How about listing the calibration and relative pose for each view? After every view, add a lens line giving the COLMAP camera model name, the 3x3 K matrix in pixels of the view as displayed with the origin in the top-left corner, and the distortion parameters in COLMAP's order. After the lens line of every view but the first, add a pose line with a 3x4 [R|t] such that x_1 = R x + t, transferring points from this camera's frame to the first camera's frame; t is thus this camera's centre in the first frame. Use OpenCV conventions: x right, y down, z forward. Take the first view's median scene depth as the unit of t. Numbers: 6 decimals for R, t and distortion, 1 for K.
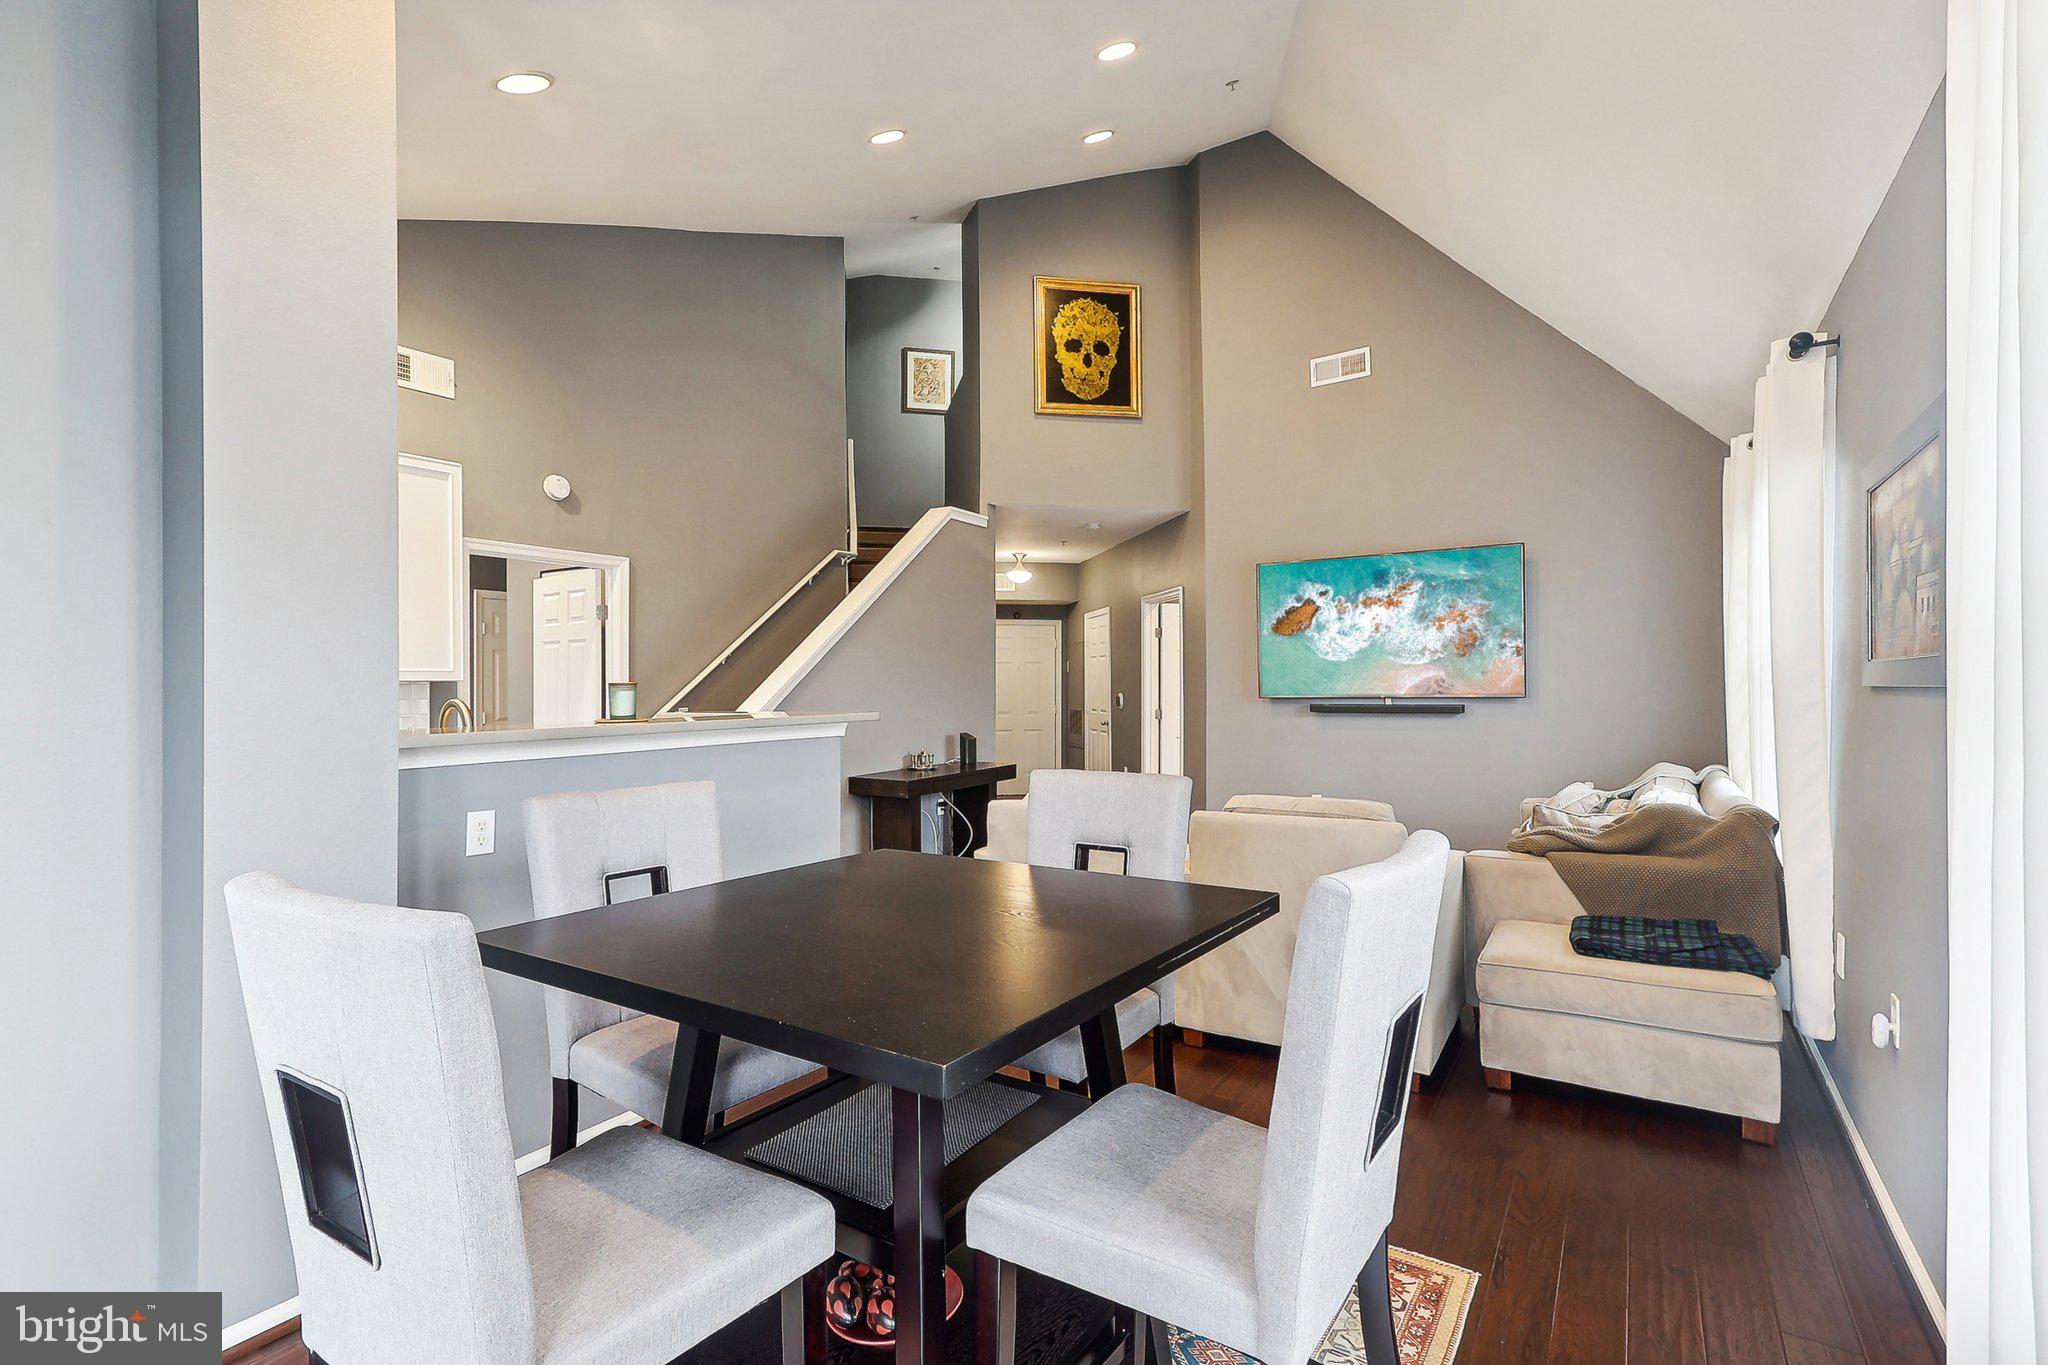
lens RADIAL K [[991.7, 0, 945.7], [0, 991.7, 704.8], [0, 0, 1]] dist [0.016323, -0.001084]
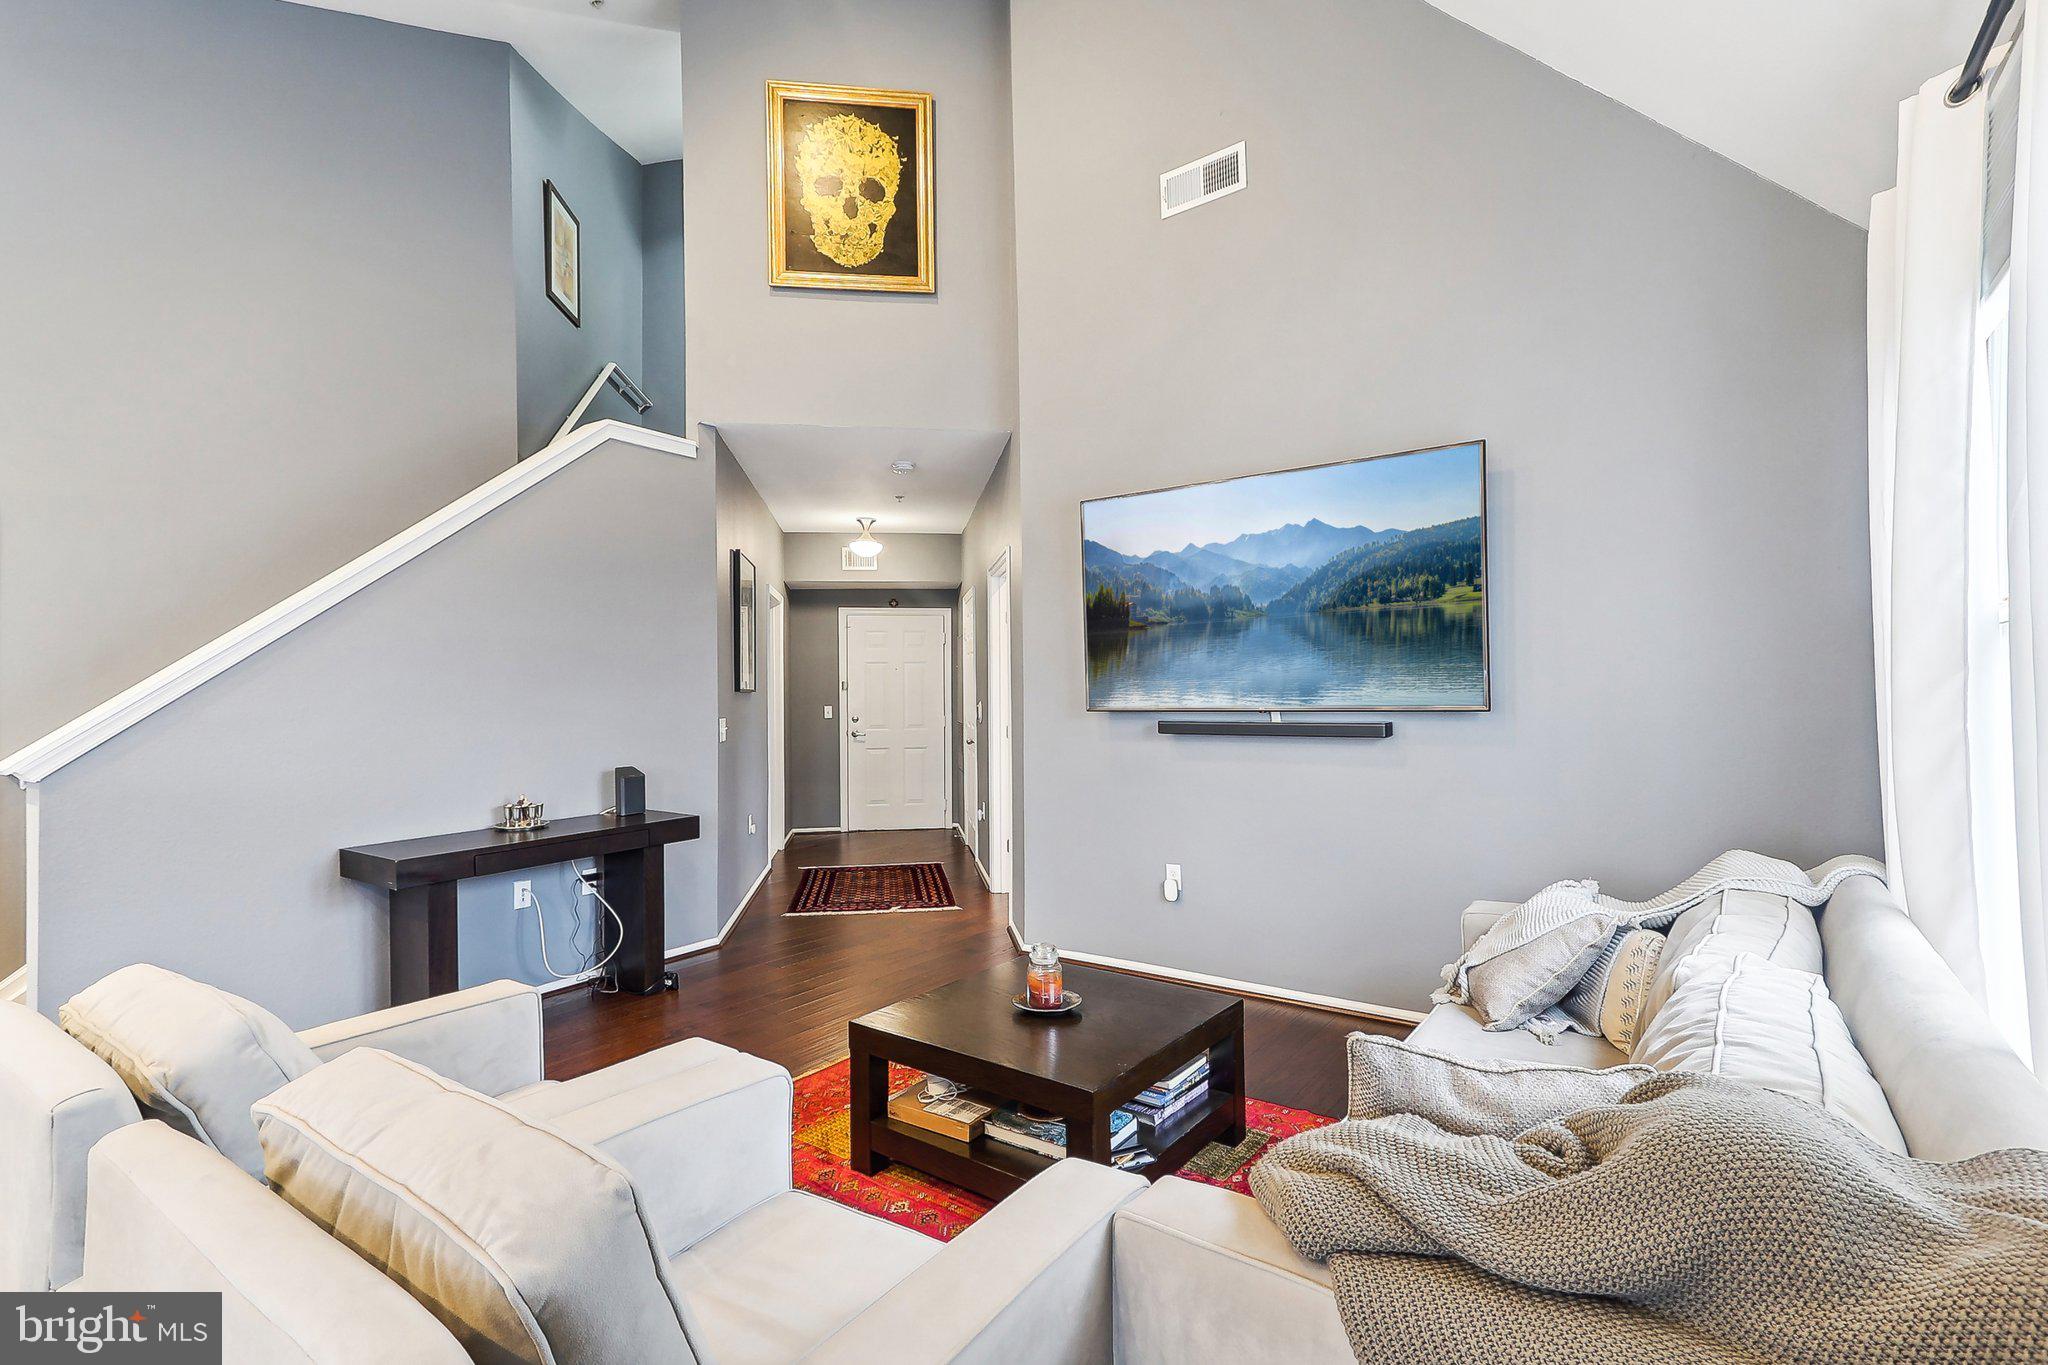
lens RADIAL K [[991.7, 0, 943.9], [0, 991.7, 711.1], [0, 0, 1]] dist [0.016323, -0.001084]
pose [[0.998629, -0.004078, -0.052185, 0.239562], [0.004215, 0.999988, 0.002520, -0.008240], [0.052174, -0.002737, 0.998634, 0.331190]]
